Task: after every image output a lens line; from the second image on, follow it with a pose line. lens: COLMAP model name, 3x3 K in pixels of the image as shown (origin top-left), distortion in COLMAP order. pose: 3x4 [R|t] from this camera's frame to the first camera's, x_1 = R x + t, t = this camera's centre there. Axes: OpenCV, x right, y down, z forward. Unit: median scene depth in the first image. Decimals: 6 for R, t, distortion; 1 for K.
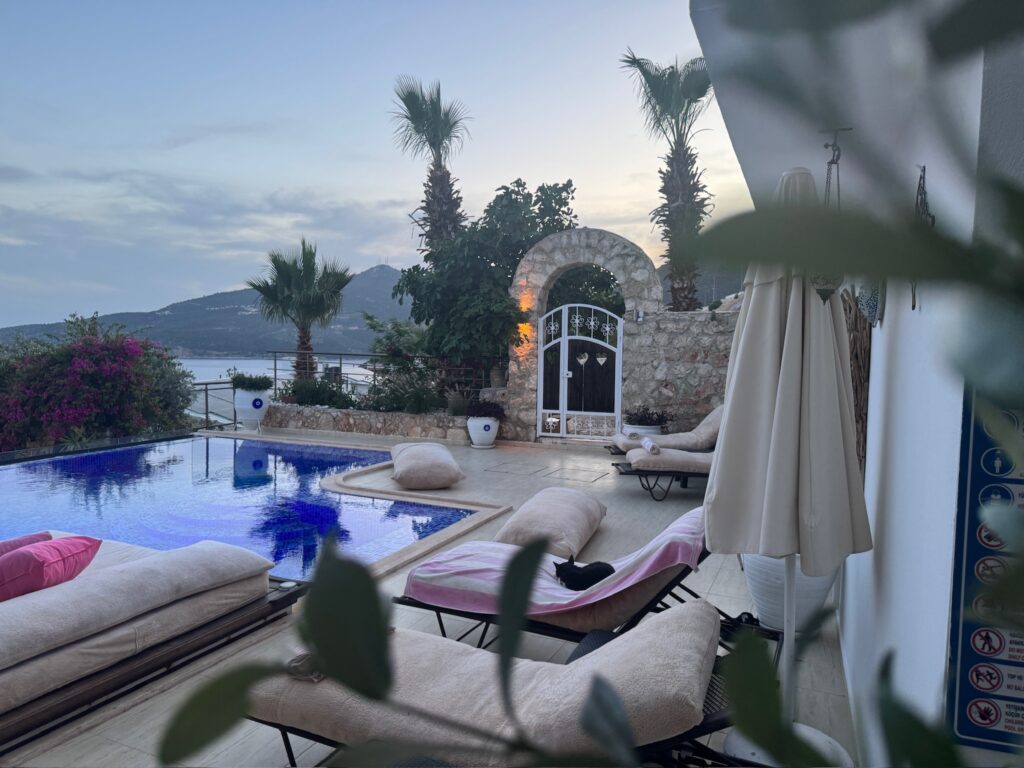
lens RADIAL K [[714.5, 0, 516.8], [0, 714.5, 385.8], [0, 0, 1]] dist [0.047013, -0.051768]
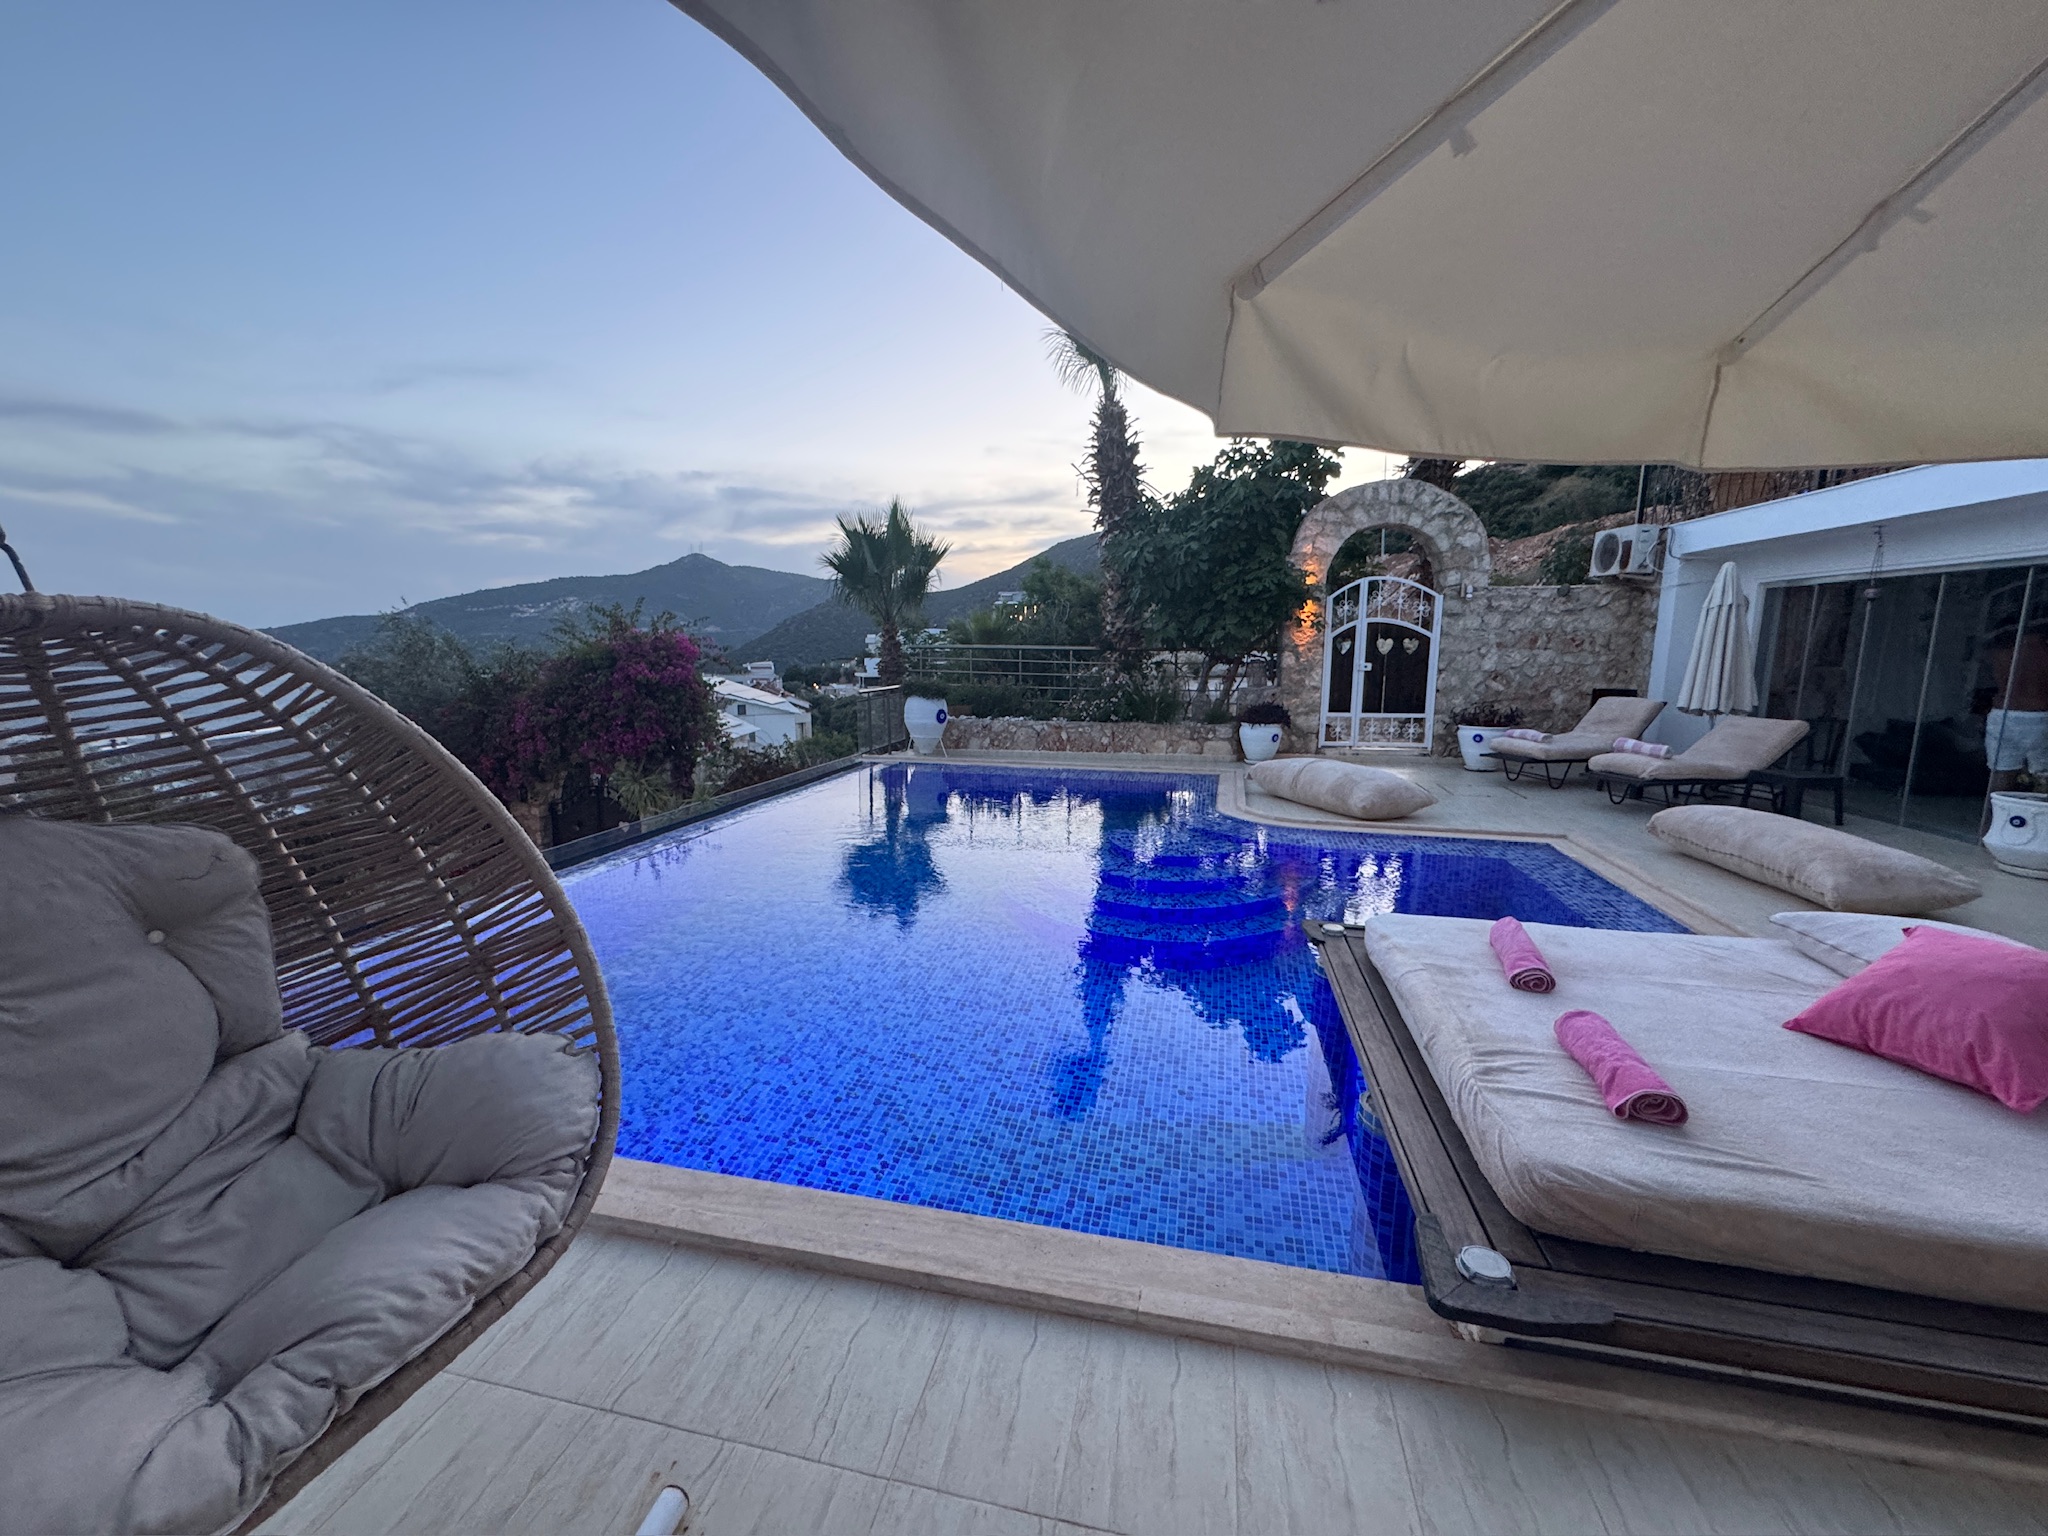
lens RADIAL K [[817.8, 0, 1013.4], [0, 817.8, 768.6], [0, 0, 1]] dist [0.000199, -0.002592]
pose [[0.980304, -0.042221, 0.192927, -0.482200], [0.025368, 0.995708, 0.089004, 0.005626], [-0.195857, -0.082357, 0.977168, 0.173673]]
